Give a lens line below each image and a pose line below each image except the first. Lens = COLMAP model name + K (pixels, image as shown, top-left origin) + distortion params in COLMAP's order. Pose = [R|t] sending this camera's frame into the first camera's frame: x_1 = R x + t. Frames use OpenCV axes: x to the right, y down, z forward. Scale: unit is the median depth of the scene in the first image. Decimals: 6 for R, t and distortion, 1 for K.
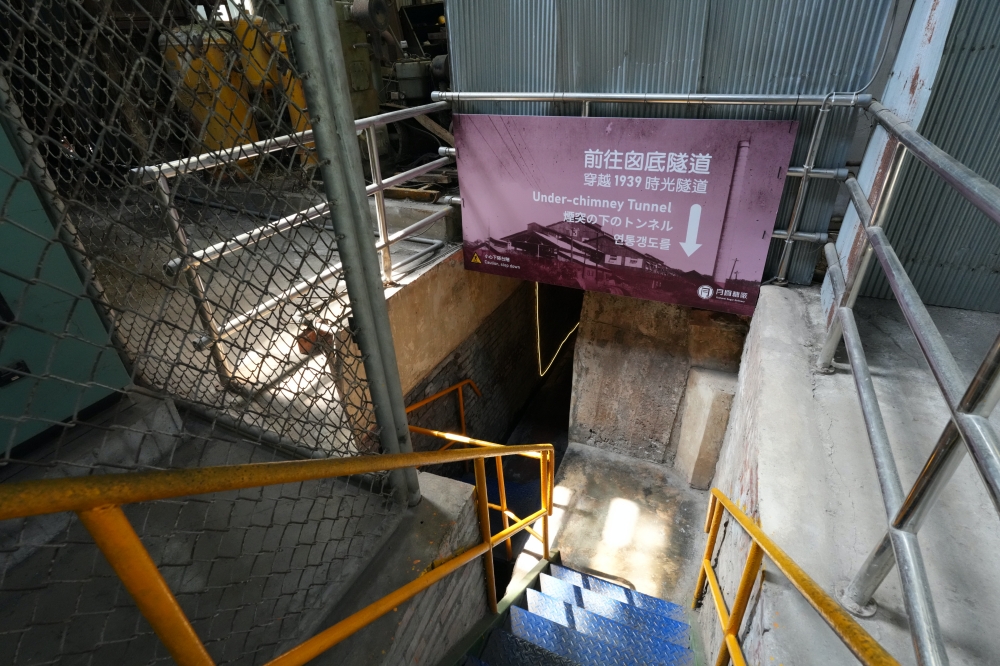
lens RADIAL K [[497.3, 0, 502.5], [0, 497.3, 330.4], [0, 0, 1]] dist [-0.003747, -0.000029]
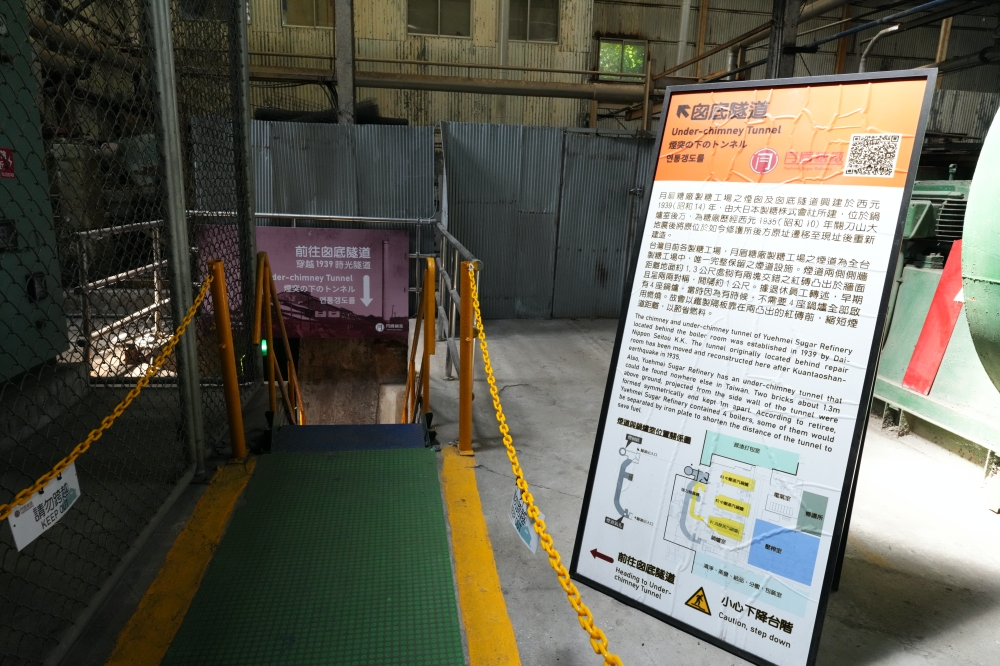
lens RADIAL K [[638.6, 0, 498.4], [0, 638.6, 336.0], [0, 0, 1]] dist [0.009661, 0.001800]
pose [[0.834359, -0.053831, 0.548587, -0.437888], [0.212618, 0.949634, -0.230191, 0.531345], [-0.508565, 0.308701, 0.803782, -0.917004]]
